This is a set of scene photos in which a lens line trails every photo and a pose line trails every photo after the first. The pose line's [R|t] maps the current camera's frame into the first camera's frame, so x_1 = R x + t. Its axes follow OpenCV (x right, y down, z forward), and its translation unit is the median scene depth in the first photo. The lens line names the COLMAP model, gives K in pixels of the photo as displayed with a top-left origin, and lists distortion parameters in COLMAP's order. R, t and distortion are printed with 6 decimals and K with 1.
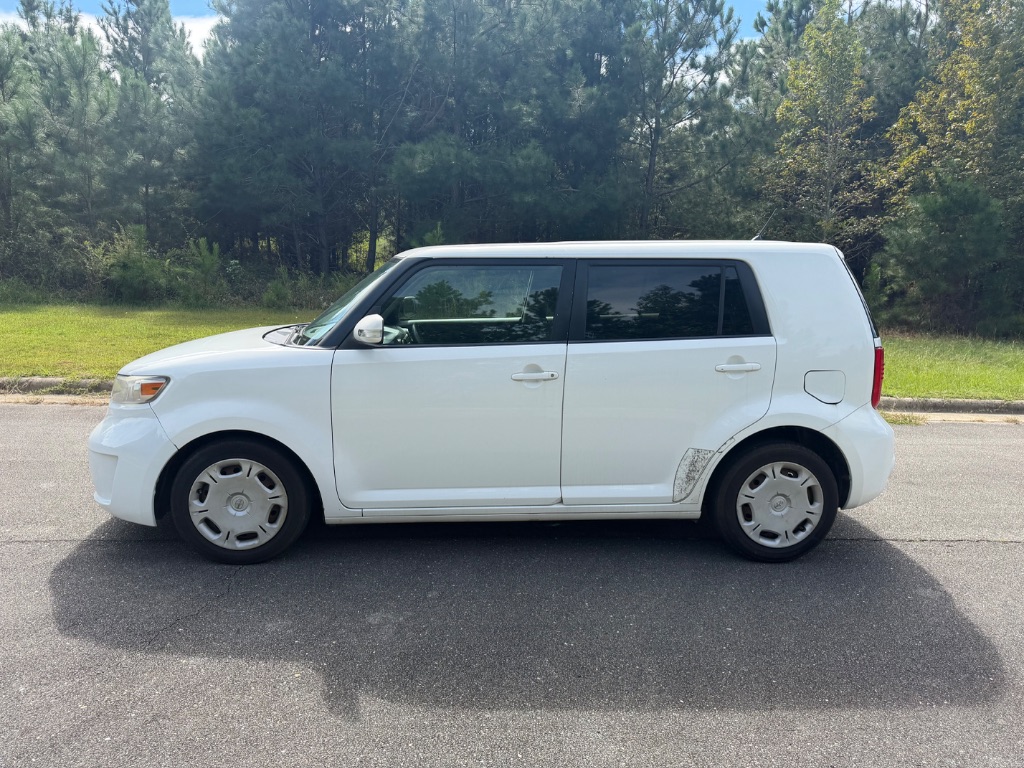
lens RADIAL K [[727.2, 0, 505.9], [0, 727.2, 393.9], [0, 0, 1]] dist [0.022990, -0.023691]
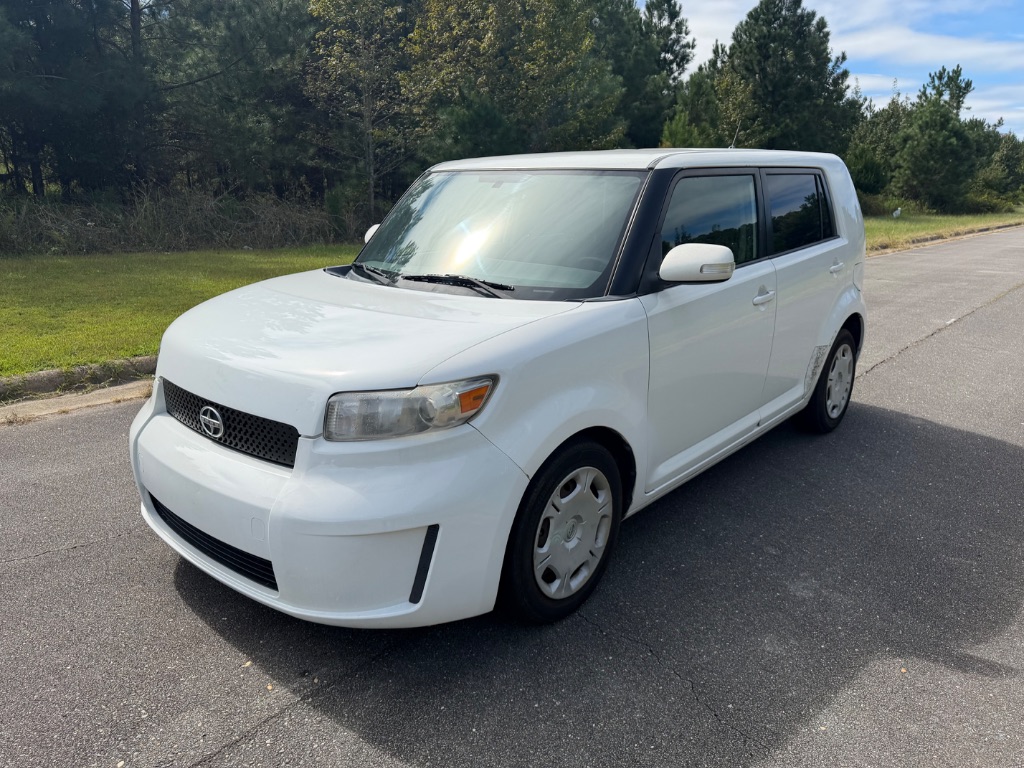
lens RADIAL K [[727.2, 0, 502.1], [0, 727.2, 391.0], [0, 0, 1]] dist [0.022990, -0.023691]
pose [[0.715135, -0.216499, 0.664613, -0.864458], [0.141155, 0.975965, 0.166037, -0.110085], [-0.684585, -0.024926, 0.728506, 0.544404]]
